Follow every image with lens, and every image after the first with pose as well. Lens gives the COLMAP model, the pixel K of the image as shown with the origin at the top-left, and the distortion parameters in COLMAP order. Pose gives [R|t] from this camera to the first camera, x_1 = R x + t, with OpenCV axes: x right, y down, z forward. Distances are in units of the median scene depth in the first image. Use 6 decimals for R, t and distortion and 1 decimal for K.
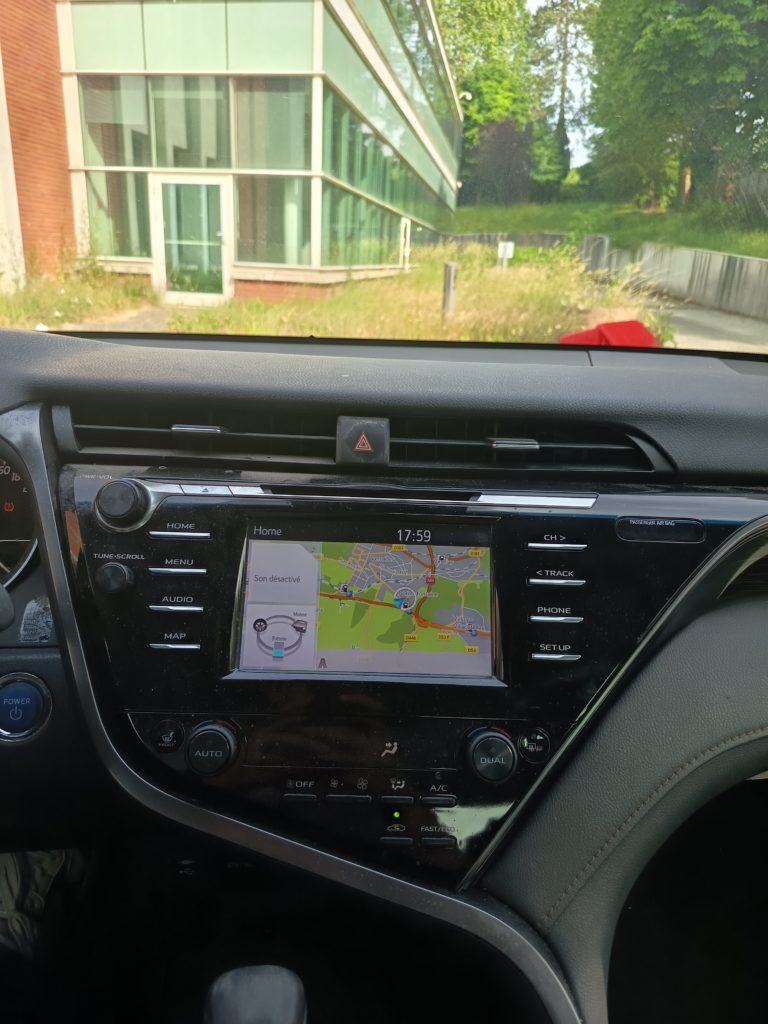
lens RADIAL K [[725.8, 0, 376.5], [0, 725.8, 512.0], [0, 0, 1]] dist [-0.007408, -0.004772]
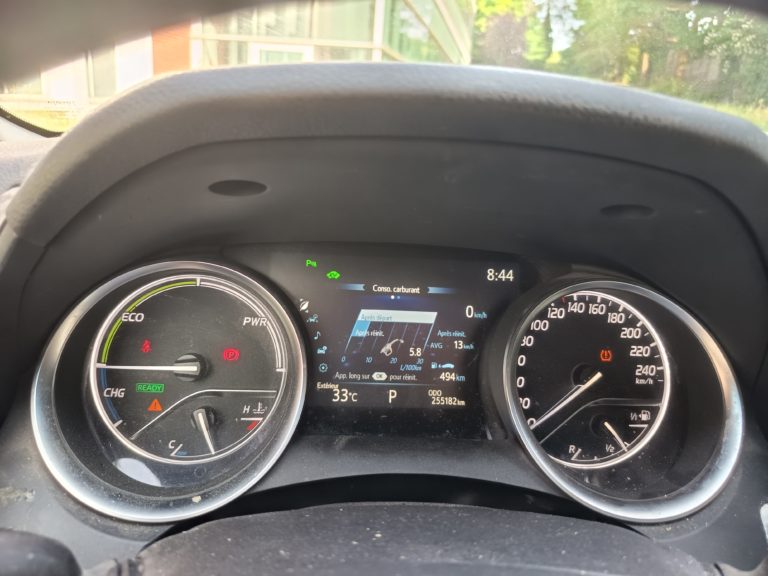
lens RADIAL K [[553.2, 0, 378.8], [0, 553.2, 284.9], [0, 0, 1]] dist [-0.015444, 0.000604]
pose [[0.998682, 0.044815, -0.025034, -0.032504], [-0.045650, 0.998383, -0.033865, -0.002259], [0.023476, 0.034963, 0.999113, 0.016643]]
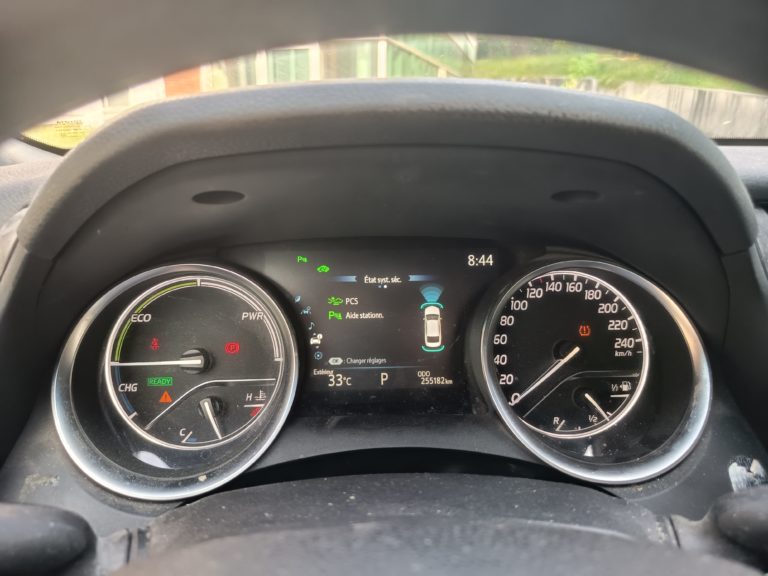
lens RADIAL K [[549.8, 0, 376.1], [0, 549.8, 278.5], [0, 0, 1]] dist [0.001270, -0.013194]
pose [[0.997827, -0.010398, -0.065070, -0.030849], [0.008676, 0.999606, -0.026682, -0.002263], [0.065322, 0.026060, 0.997524, 0.014995]]
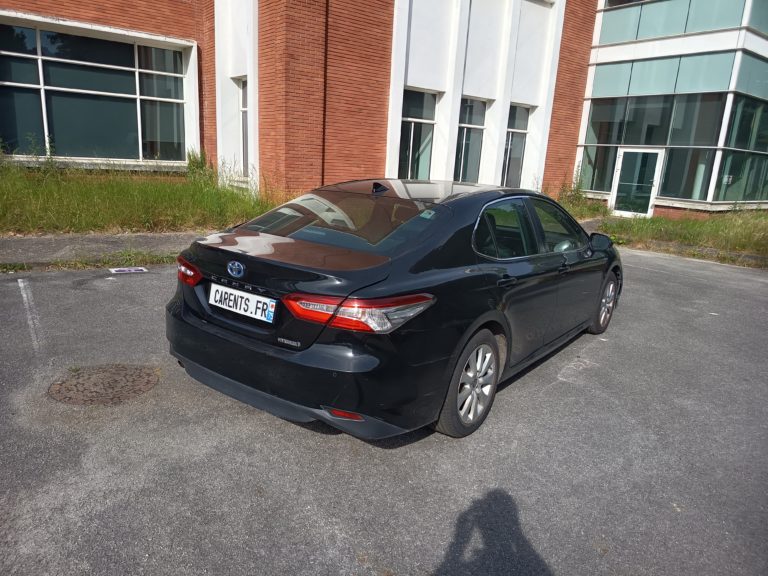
lens RADIAL K [[536.2, 0, 380.7], [0, 536.2, 281.4], [0, 0, 1]] dist [0.055884, -0.052023]
pose [[0.723527, 0.155956, -0.672448, 0.216139], [-0.252373, 0.966469, -0.047397, 0.076585], [0.642508, 0.204000, 0.738625, -0.320172]]
